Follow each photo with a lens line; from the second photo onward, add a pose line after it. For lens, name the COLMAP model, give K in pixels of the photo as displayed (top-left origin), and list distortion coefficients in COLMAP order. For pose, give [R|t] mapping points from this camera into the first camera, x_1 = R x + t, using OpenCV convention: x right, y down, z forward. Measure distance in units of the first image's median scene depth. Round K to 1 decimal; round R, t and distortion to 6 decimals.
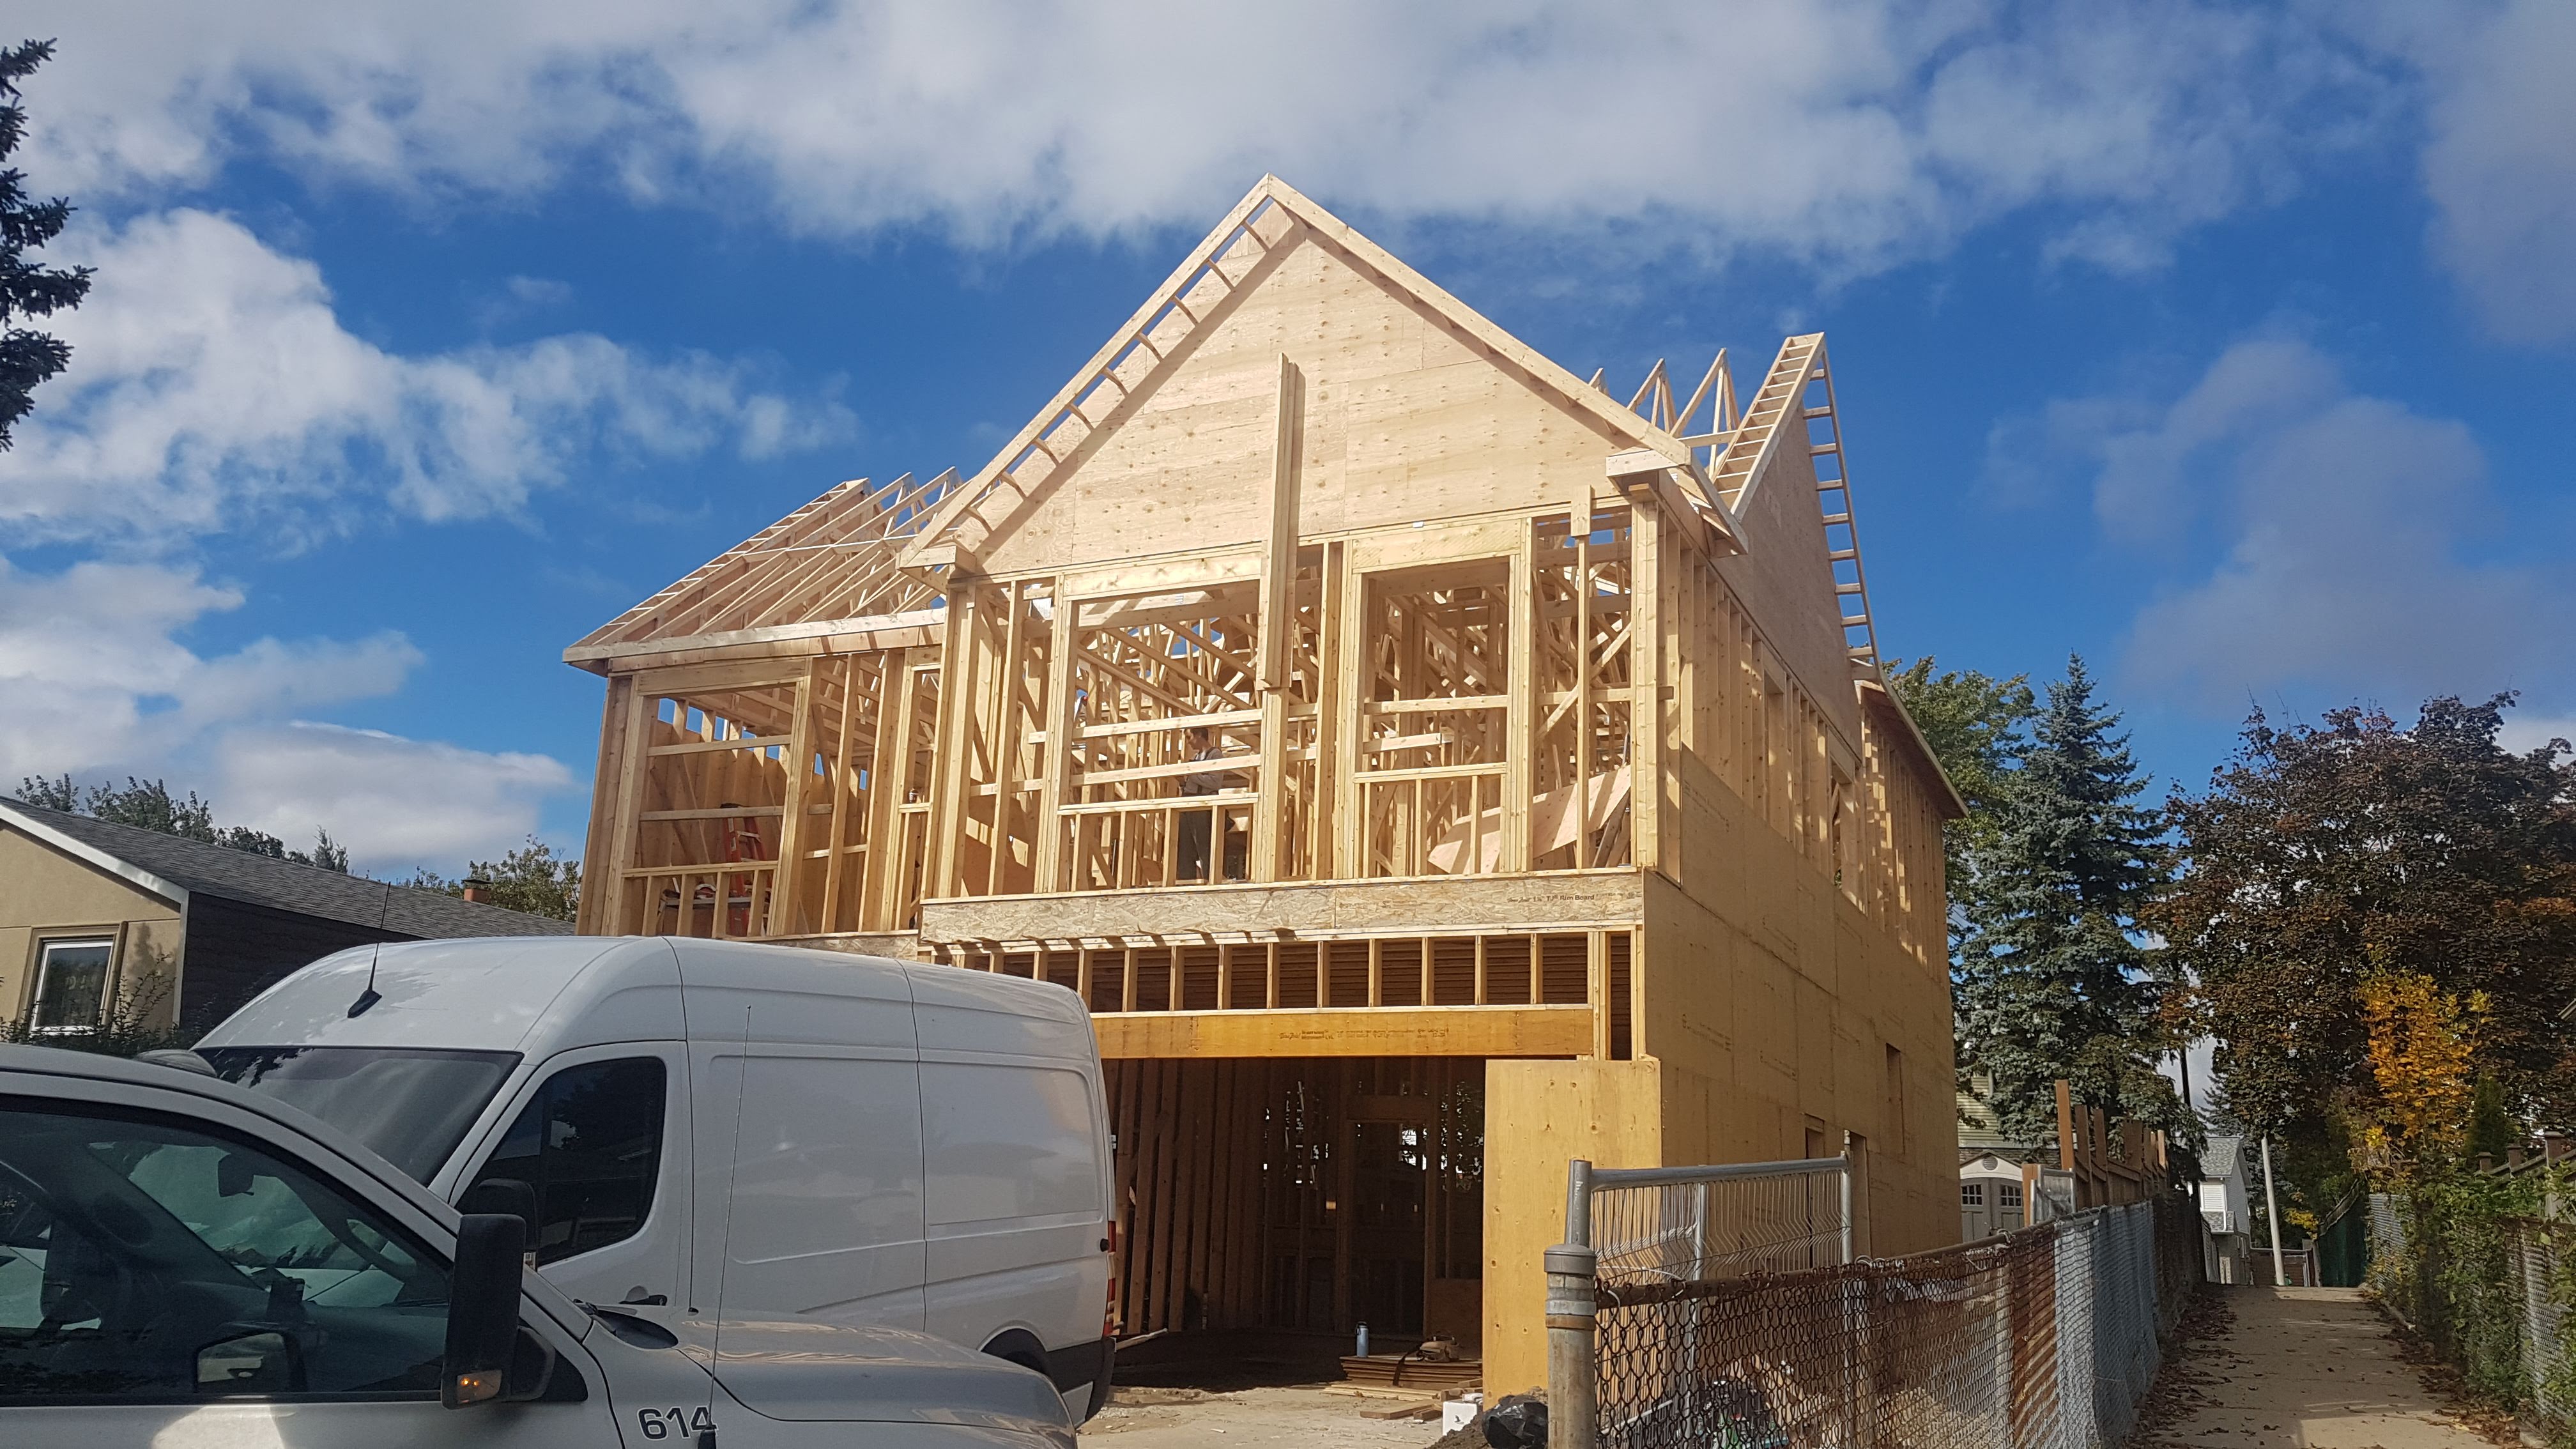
lens RADIAL K [[1949.9, 0, 1293.2], [0, 1949.9, 712.4], [0, 0, 1]] dist [0.238254, -0.460775]
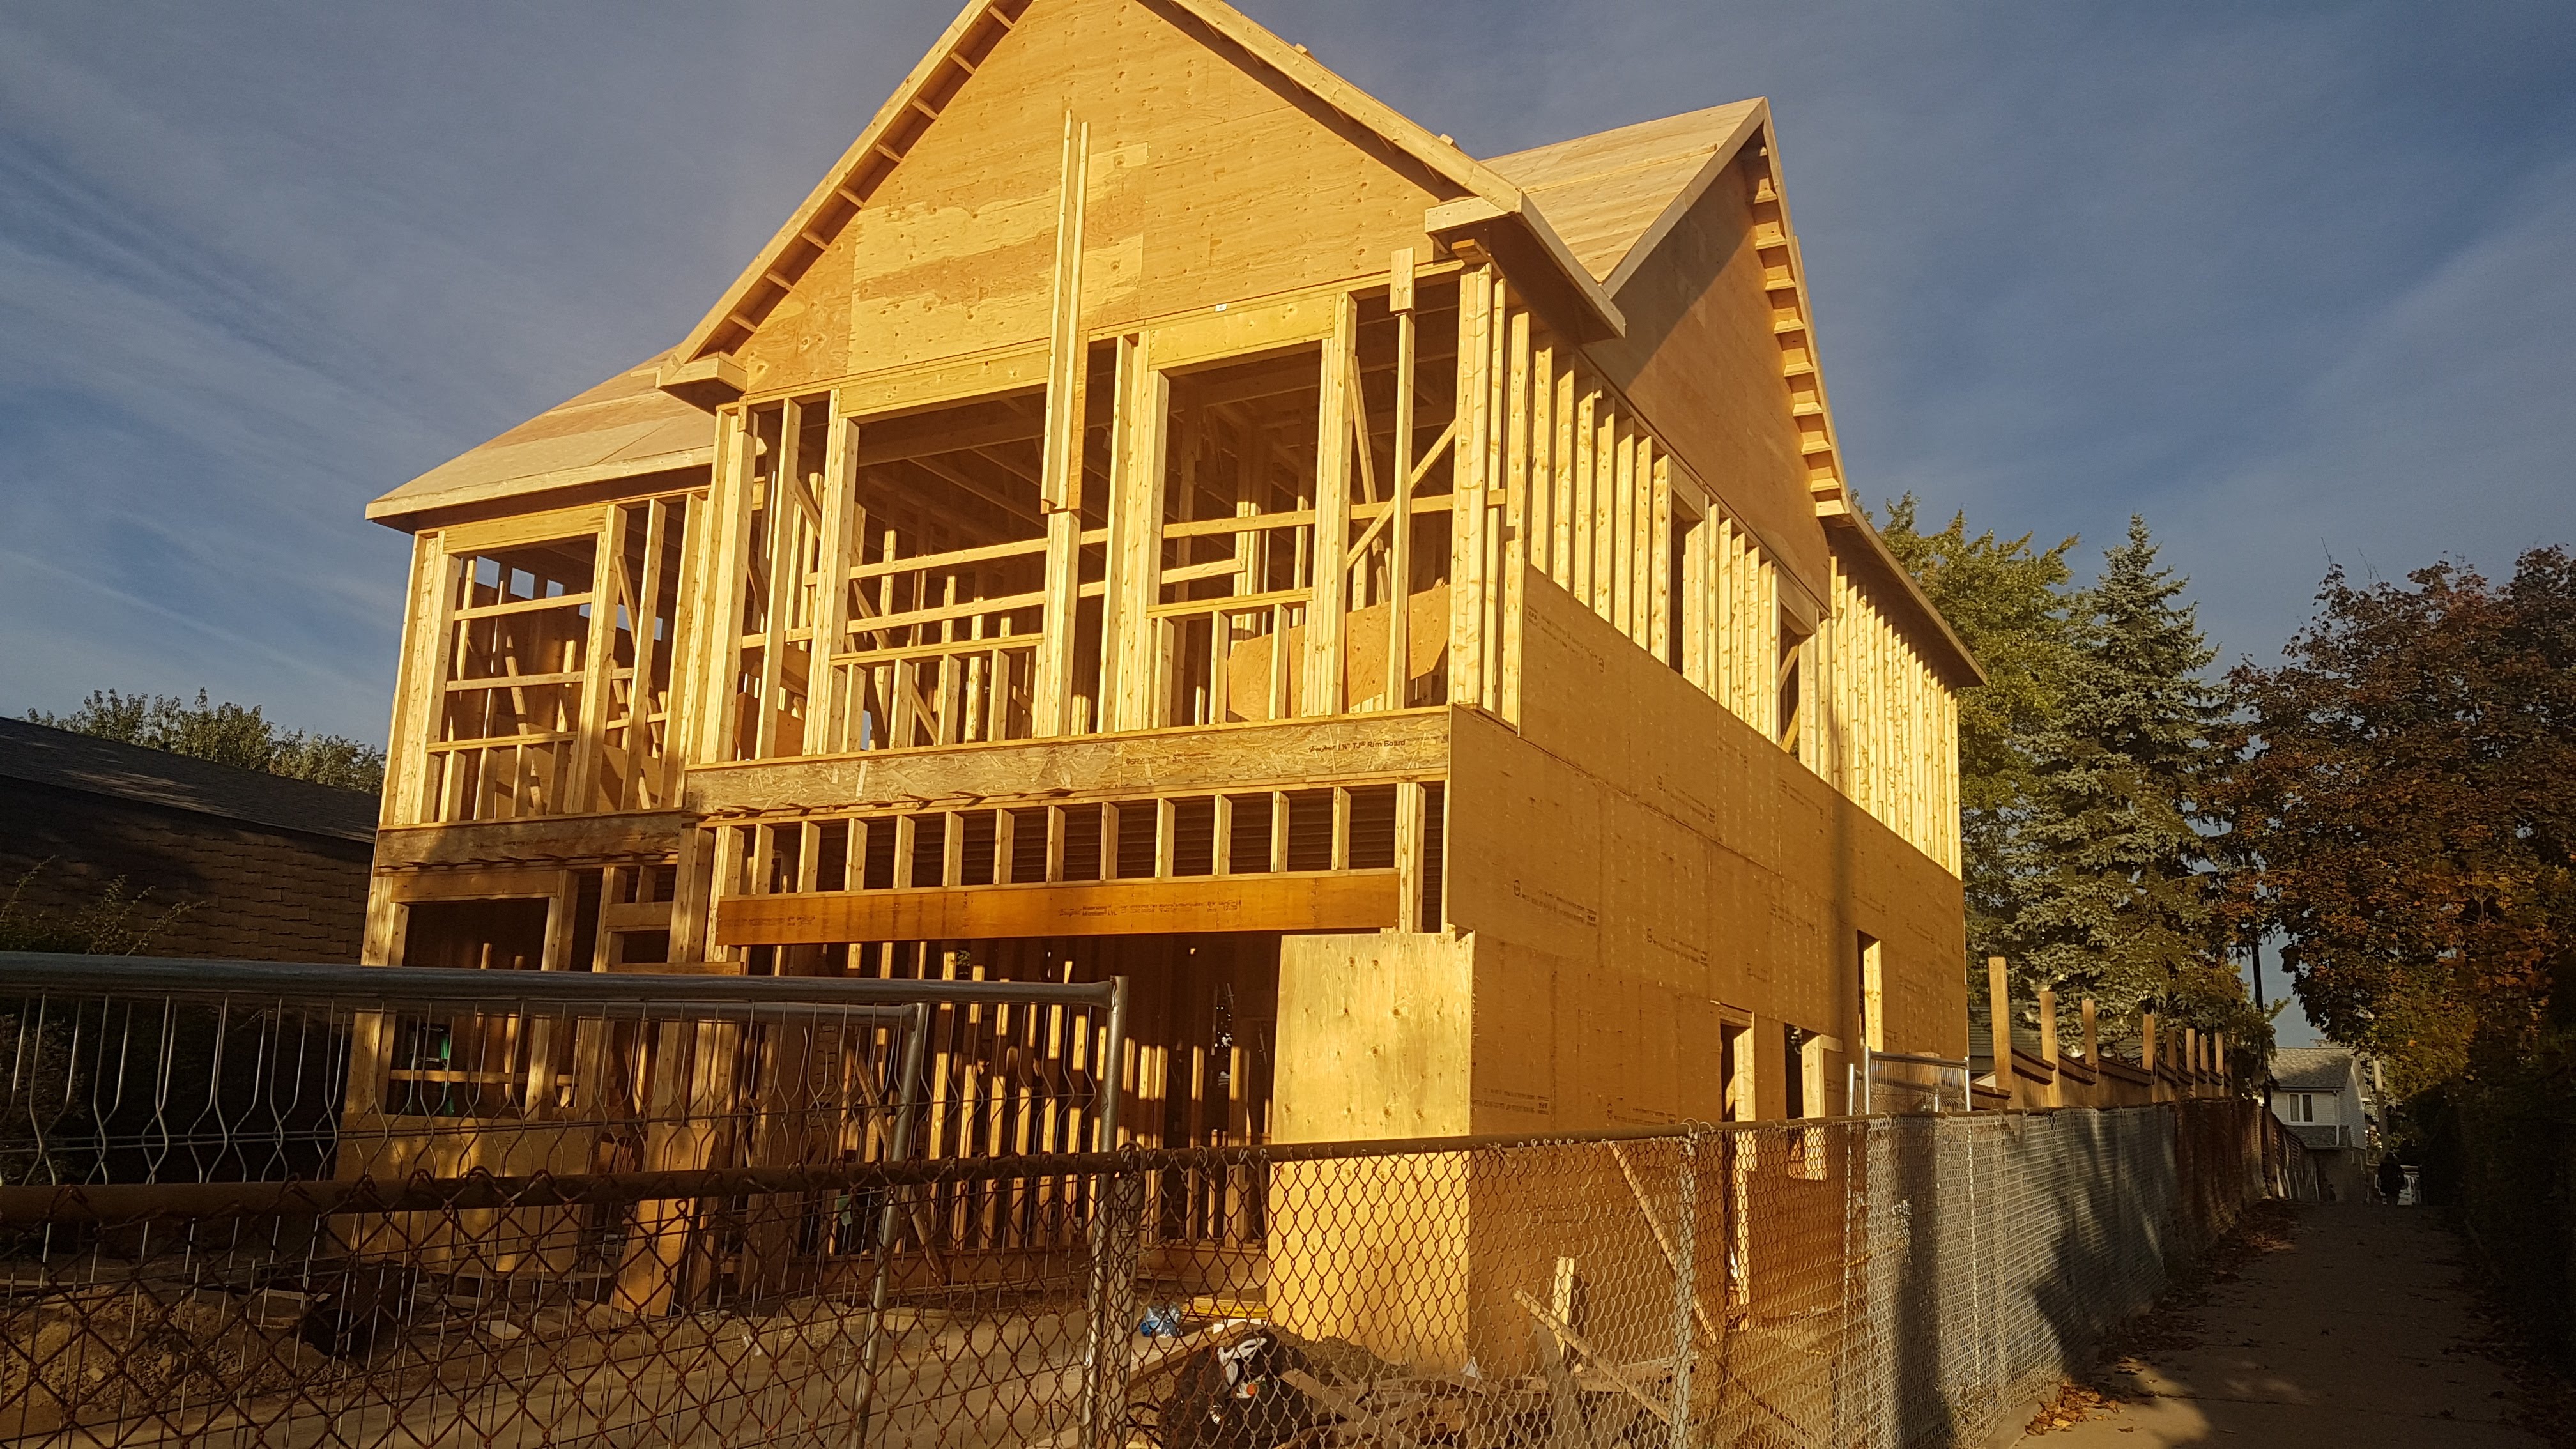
lens RADIAL K [[1912.8, 0, 1275.0], [0, 1912.8, 739.9], [0, 0, 1]] dist [0.239313, -0.427016]
pose [[0.997219, -0.010907, -0.073731, 0.150716], [0.014764, 0.998539, 0.051973, 0.047067], [0.073057, -0.052917, 0.995923, 0.170957]]
